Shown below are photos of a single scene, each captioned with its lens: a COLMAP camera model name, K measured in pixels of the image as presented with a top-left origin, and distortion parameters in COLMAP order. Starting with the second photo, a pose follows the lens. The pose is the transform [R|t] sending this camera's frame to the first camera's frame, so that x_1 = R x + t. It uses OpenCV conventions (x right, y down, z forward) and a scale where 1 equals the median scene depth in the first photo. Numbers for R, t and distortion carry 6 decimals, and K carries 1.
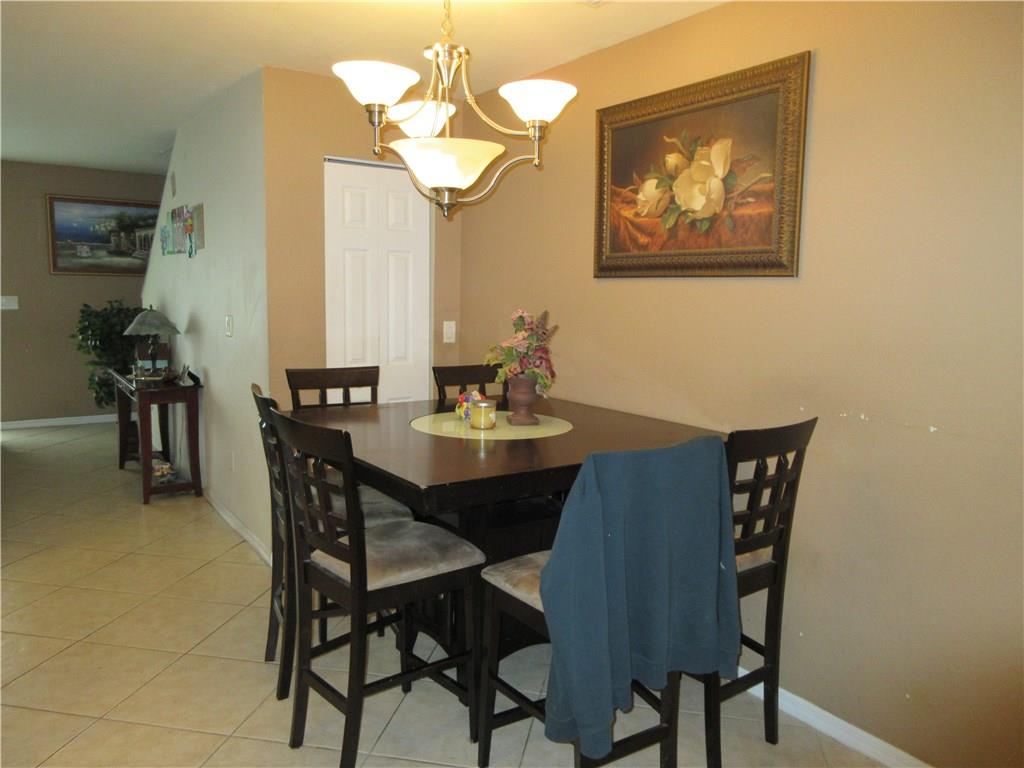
lens RADIAL K [[753.9, 0, 512.0], [0, 753.9, 384.0], [0, 0, 1]] dist [0.004576, 0.005272]
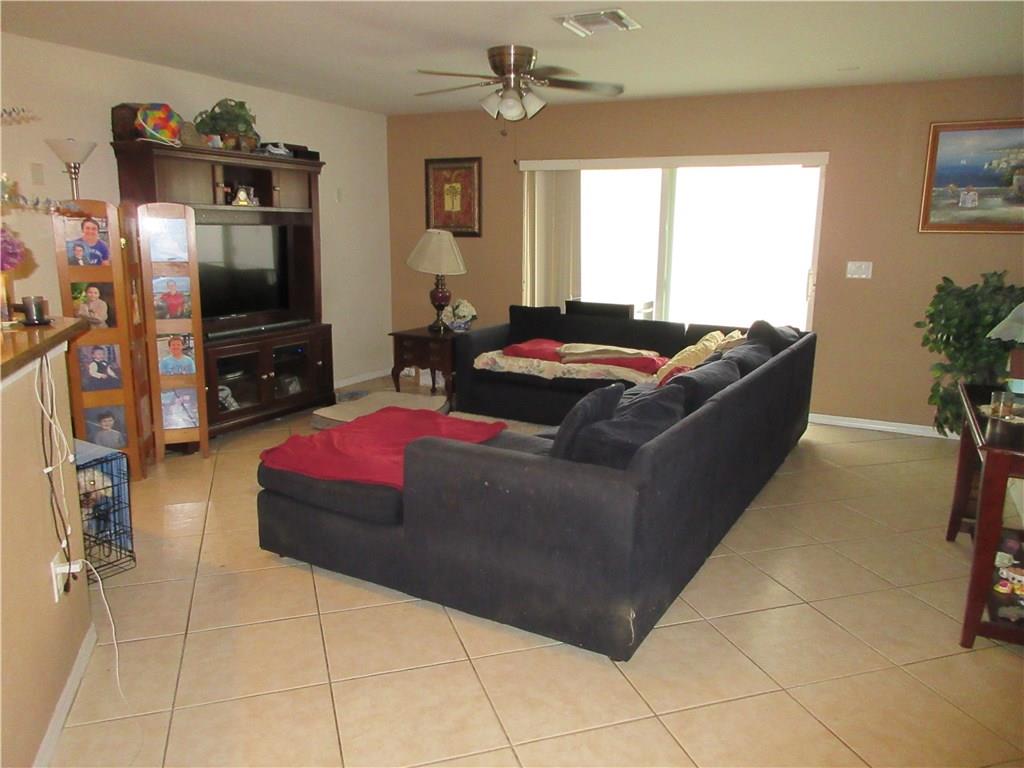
lens RADIAL K [[753.9, 0, 512.0], [0, 753.9, 384.0], [0, 0, 1]] dist [0.004576, 0.005272]
pose [[0.475522, 0.159633, -0.865099, -0.154762], [-0.114553, 0.986261, 0.119024, -0.048302], [0.872213, 0.042501, 0.487276, 0.344278]]
